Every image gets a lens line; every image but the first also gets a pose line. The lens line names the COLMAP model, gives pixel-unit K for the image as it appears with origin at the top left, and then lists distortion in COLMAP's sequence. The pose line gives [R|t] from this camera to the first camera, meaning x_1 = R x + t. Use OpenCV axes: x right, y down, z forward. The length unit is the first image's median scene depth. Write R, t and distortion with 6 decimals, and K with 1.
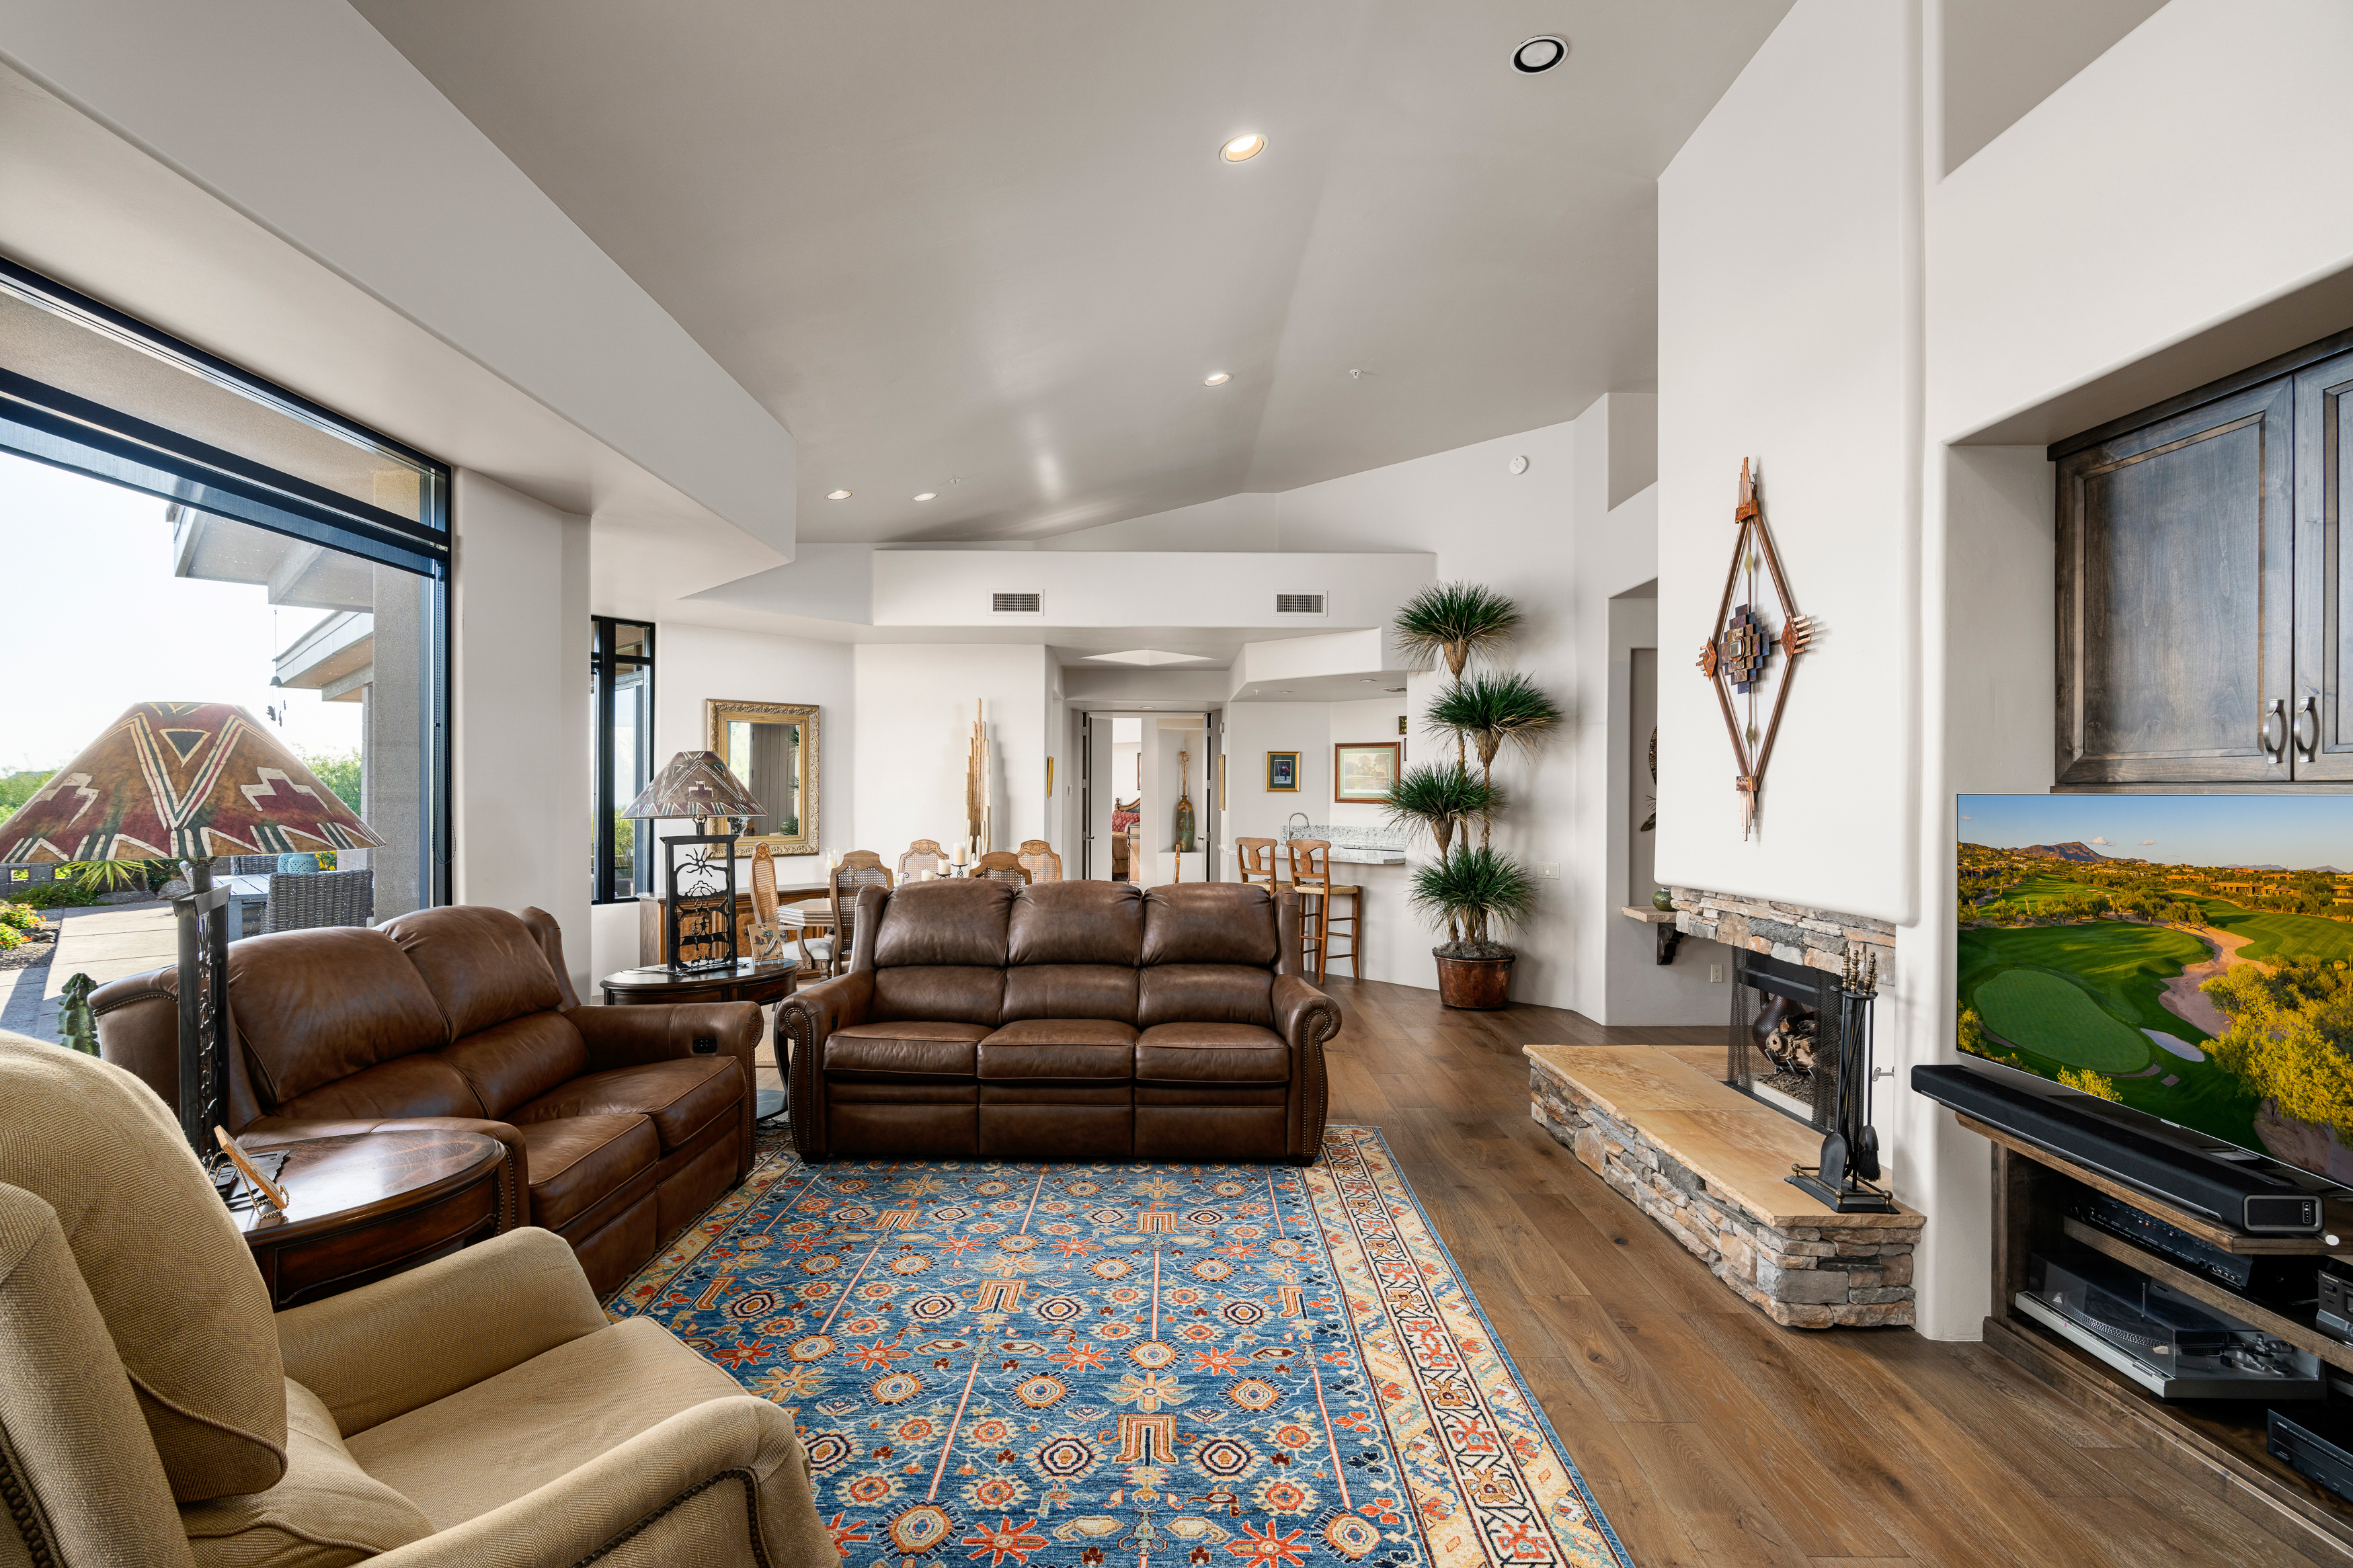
lens RADIAL K [[1065.3, 0, 1182.3], [0, 1065.3, 784.9], [0, 0, 1]] dist [-0.005845, 0.000939]
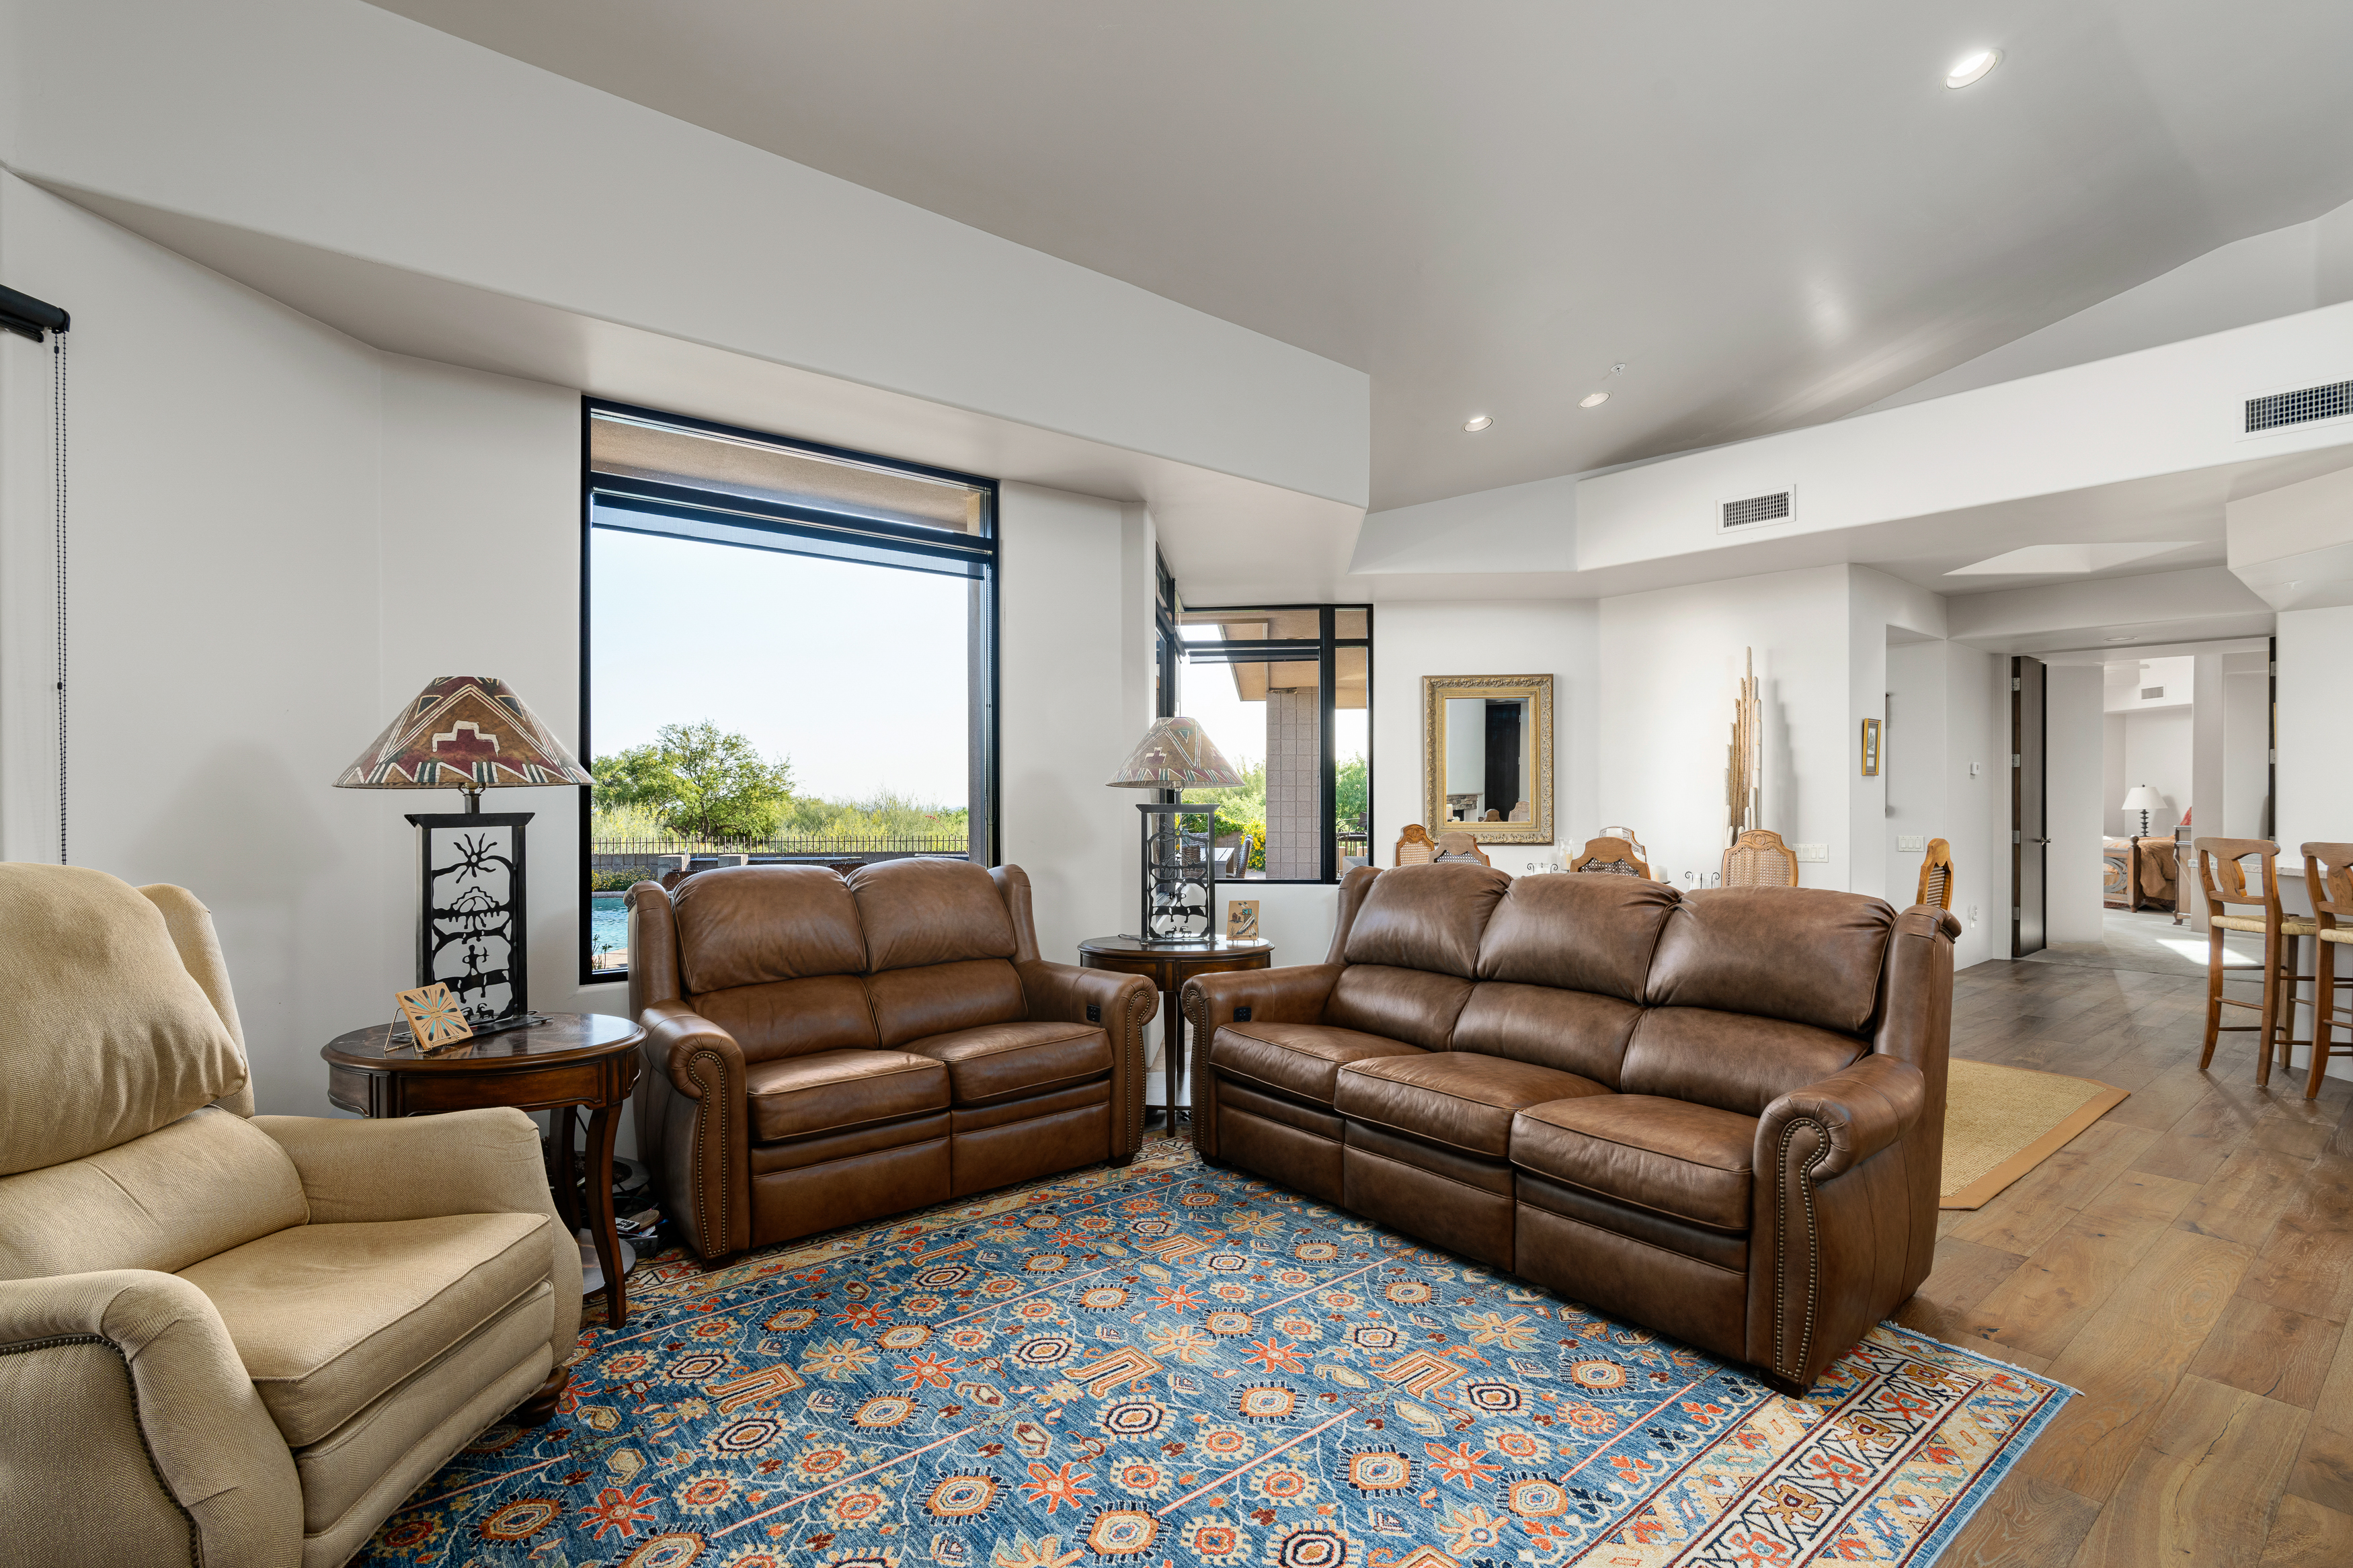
lens RADIAL K [[1117.6, 0, 1170.7], [0, 1117.6, 788.7], [0, 0, 1]] dist [-0.005717, 0.000819]
pose [[0.625744, -0.008984, -0.779976, 0.456143], [0.011113, 0.999935, -0.002602, 0.048087], [0.779949, -0.007039, 0.625804, 0.473239]]
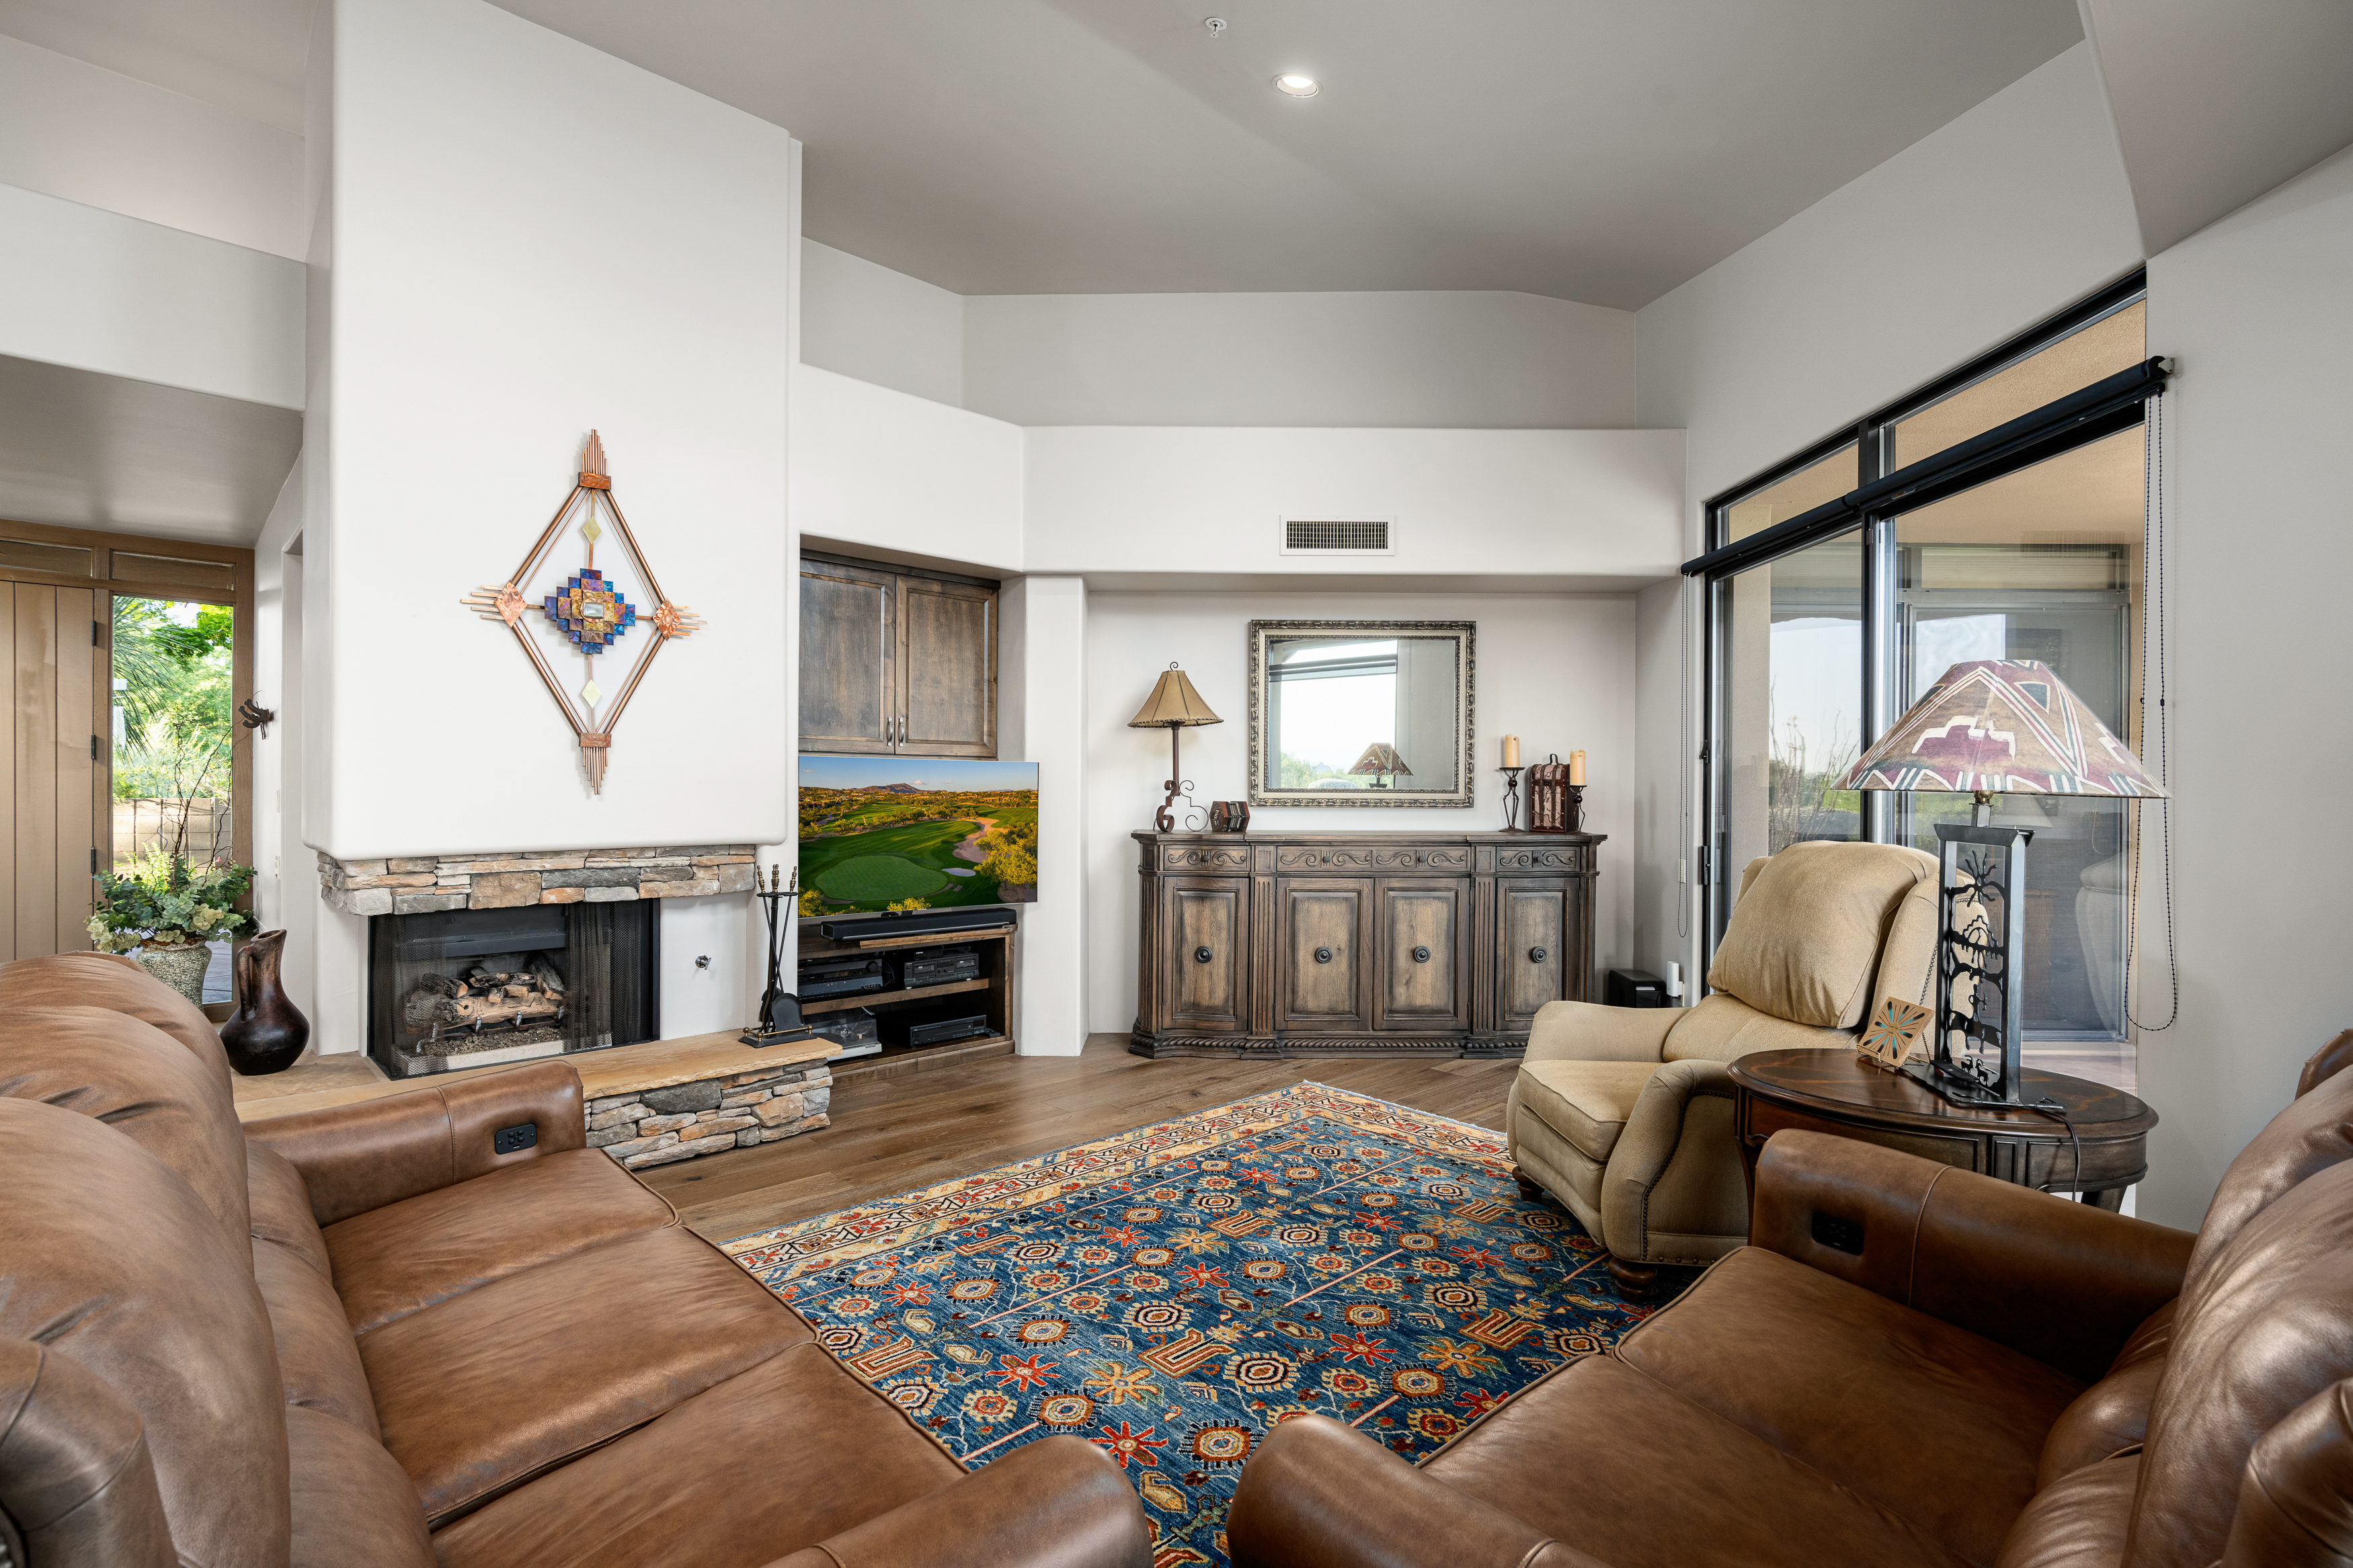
lens RADIAL K [[1065.3, 0, 1161.0], [0, 1065.3, 790.4], [0, 0, 1]] dist [-0.005845, 0.000939]
pose [[-0.675238, -0.007617, 0.737560, -0.688736], [-0.018048, 0.999818, -0.006198, 0.049083], [-0.737379, -0.017496, -0.675253, 1.430085]]
